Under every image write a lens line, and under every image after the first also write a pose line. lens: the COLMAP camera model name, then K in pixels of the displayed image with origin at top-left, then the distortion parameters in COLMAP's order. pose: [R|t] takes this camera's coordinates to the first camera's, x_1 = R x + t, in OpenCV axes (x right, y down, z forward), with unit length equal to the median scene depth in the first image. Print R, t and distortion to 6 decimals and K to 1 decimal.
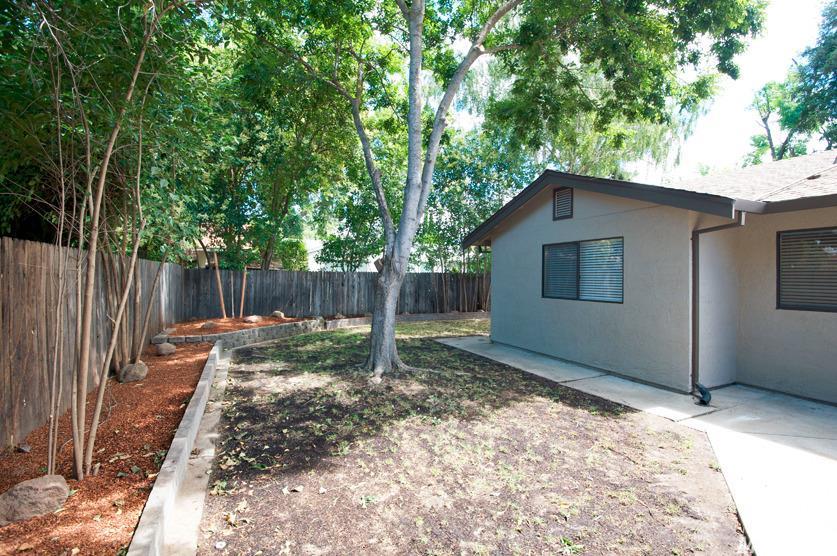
lens RADIAL K [[394.0, 0, 418.5], [0, 394.0, 278.0], [0, 0, 1]] dist [-0.022352, -0.000234]
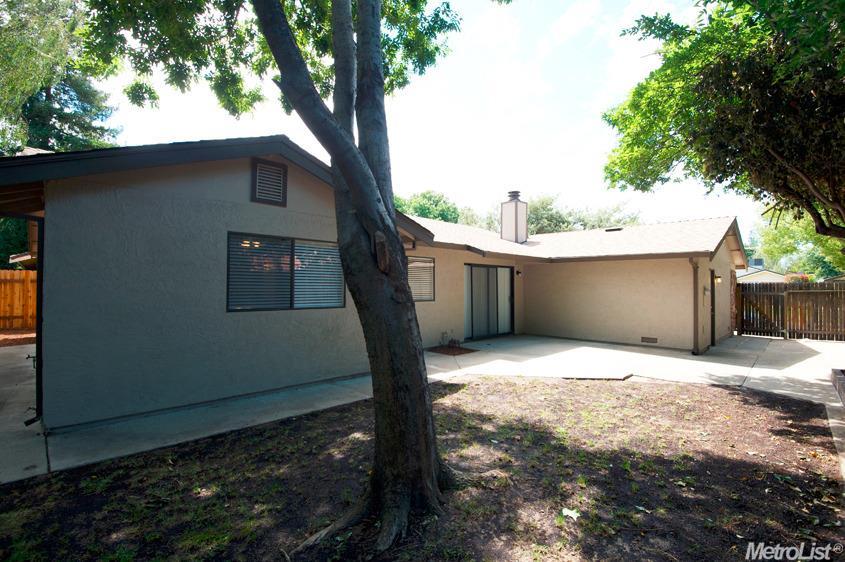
lens RADIAL K [[397.8, 0, 422.5], [0, 397.8, 281.0], [0, 0, 1]] dist [-0.022352, -0.000234]
pose [[-0.371944, -0.002518, 0.928252, -0.316967], [-0.009834, 0.999951, -0.001228, -0.003393], [-0.928203, -0.009585, -0.371951, 0.719659]]
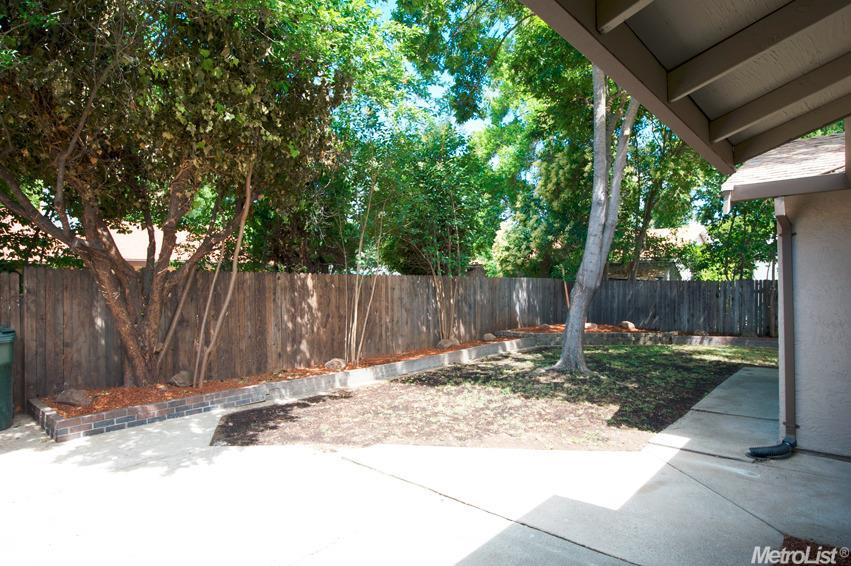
lens RADIAL K [[480.6, 0, 425.5], [0, 480.6, 283.0], [0, 0, 1]] dist [-0.000341, -0.000080]
pose [[0.416628, -0.019486, -0.908868, 0.617714], [0.007769, 0.999810, -0.017874, 0.003646], [0.909044, 0.000386, 0.416700, 0.023022]]
